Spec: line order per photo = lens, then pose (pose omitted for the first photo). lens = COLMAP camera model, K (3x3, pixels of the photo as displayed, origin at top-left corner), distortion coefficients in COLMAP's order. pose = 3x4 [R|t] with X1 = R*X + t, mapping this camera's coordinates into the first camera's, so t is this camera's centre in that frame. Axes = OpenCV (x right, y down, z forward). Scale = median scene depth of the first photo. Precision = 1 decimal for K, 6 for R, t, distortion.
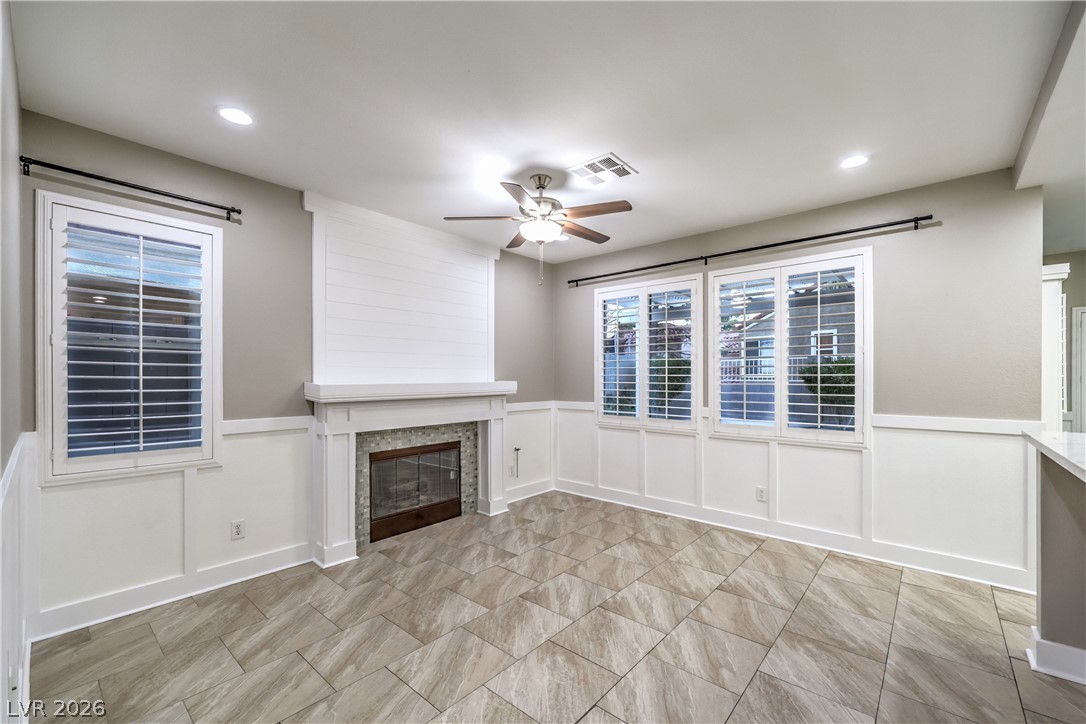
lens RADIAL K [[443.2, 0, 552.8], [0, 443.2, 379.7], [0, 0, 1]] dist [0.001120, -0.000484]
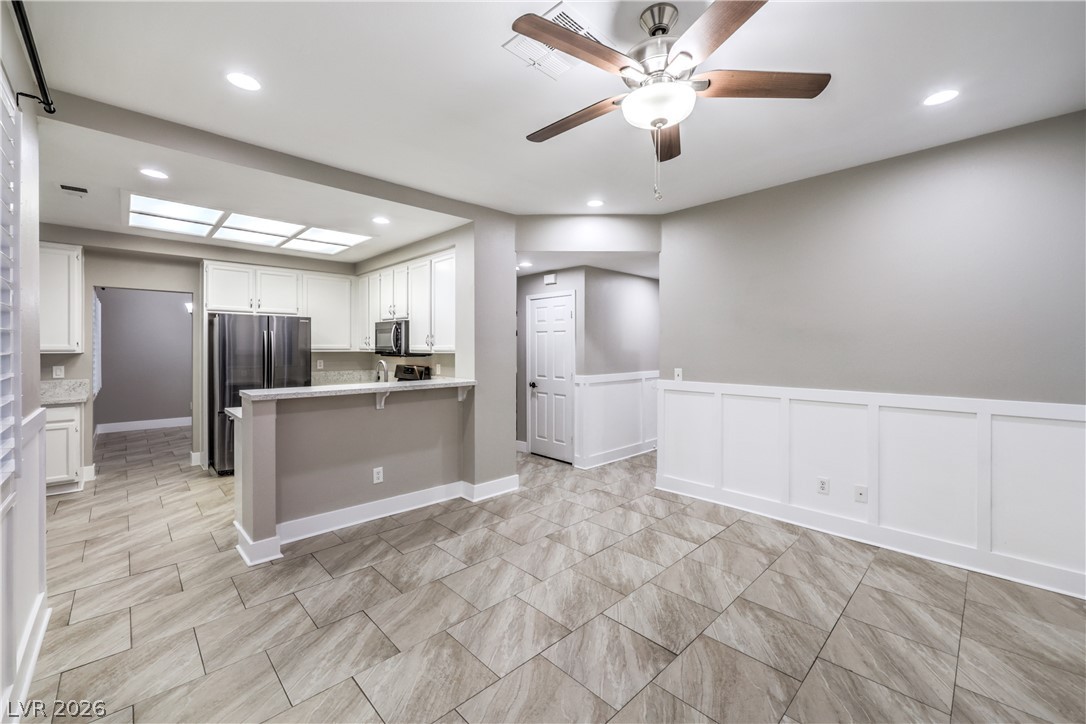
lens RADIAL K [[443.2, 0, 544.8], [0, 443.2, 350.7], [0, 0, 1]] dist [0.001120, -0.000484]
pose [[-0.995327, 0.001750, 0.096543, 0.068481], [0.002730, 0.999946, 0.010022, -0.021816], [-0.096520, 0.010239, -0.995278, 1.717717]]
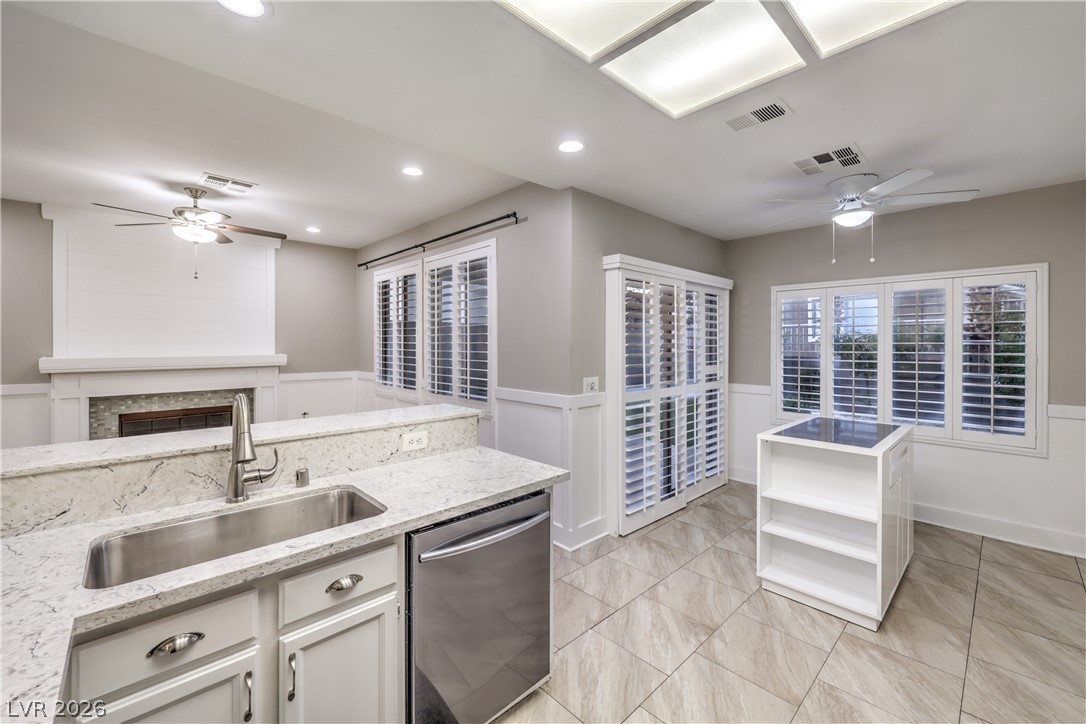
lens RADIAL K [[443.2, 0, 547.5], [0, 443.2, 347.5], [0, 0, 1]] dist [0.001120, -0.000484]
pose [[0.995383, 0.002988, -0.095940, 1.134040], [-0.002550, 0.999986, 0.004690, -0.034049], [0.095953, -0.004424, 0.995376, -0.128909]]
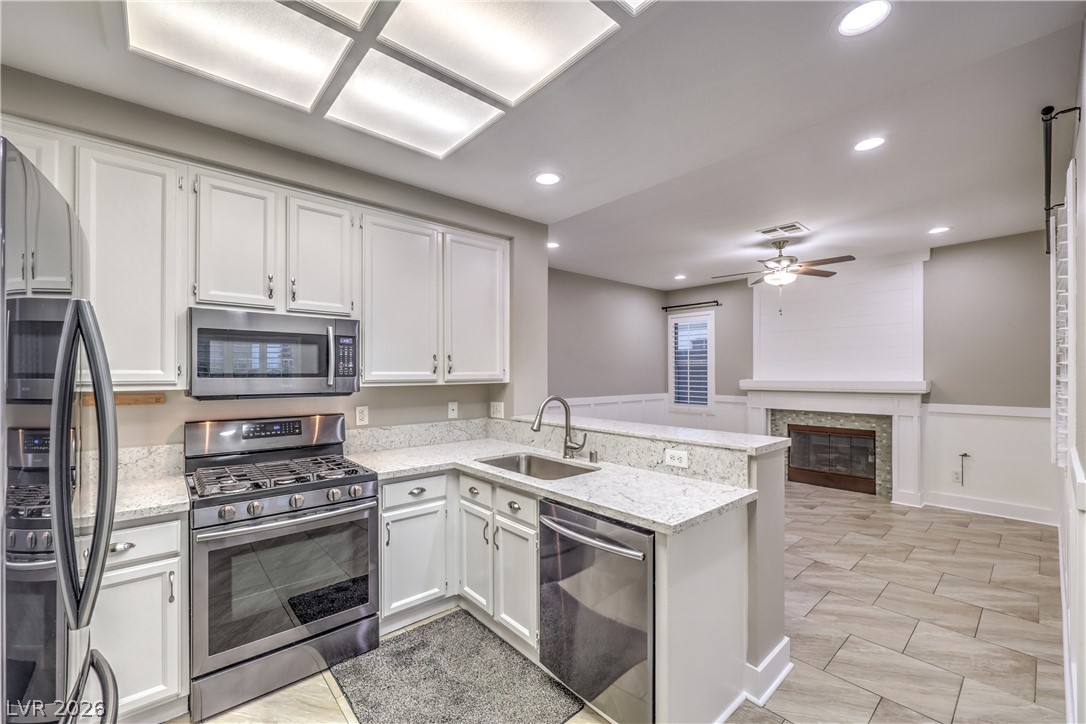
lens RADIAL K [[443.2, 0, 547.6], [0, 443.2, 372.6], [0, 0, 1]] dist [0.001120, -0.000484]
pose [[-0.130237, 0.002329, -0.991480, 1.650673], [-0.000822, 0.999997, 0.002457, -0.027528], [0.991483, 0.001135, -0.130235, 0.459174]]
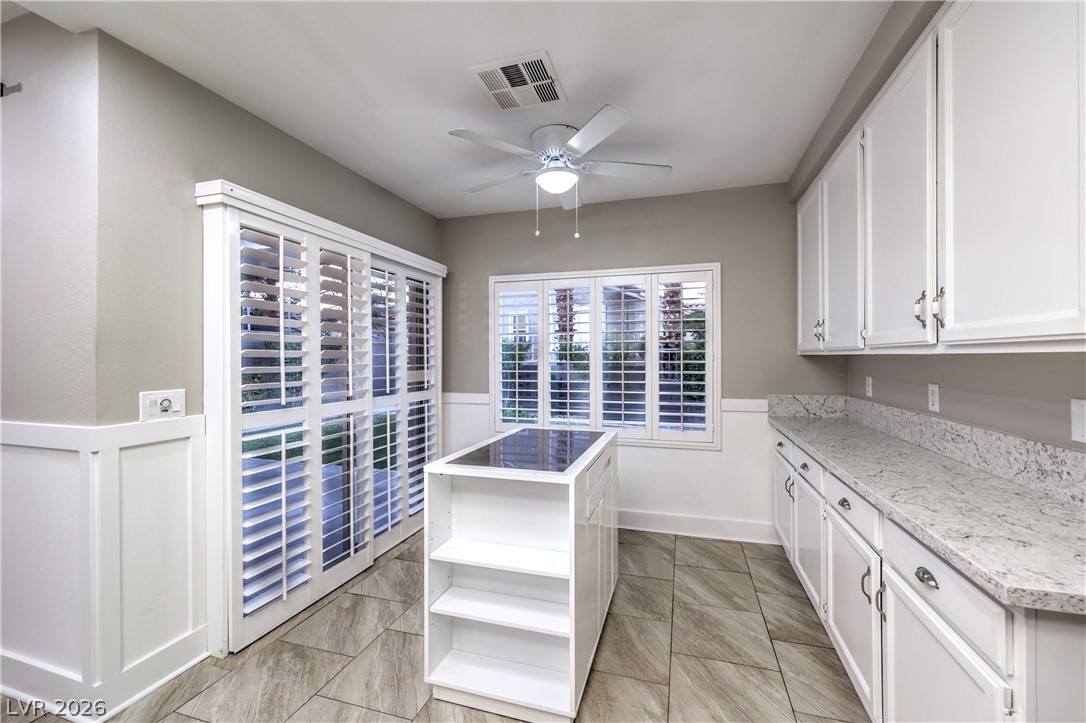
lens RADIAL K [[443.2, 0, 548.8], [0, 443.2, 365.0], [0, 0, 1]] dist [0.001120, -0.000484]
pose [[0.915475, -0.007482, 0.402305, 1.389269], [0.003486, 0.999937, 0.010663, 0.006078], [-0.402359, -0.008360, 0.915444, 0.205480]]
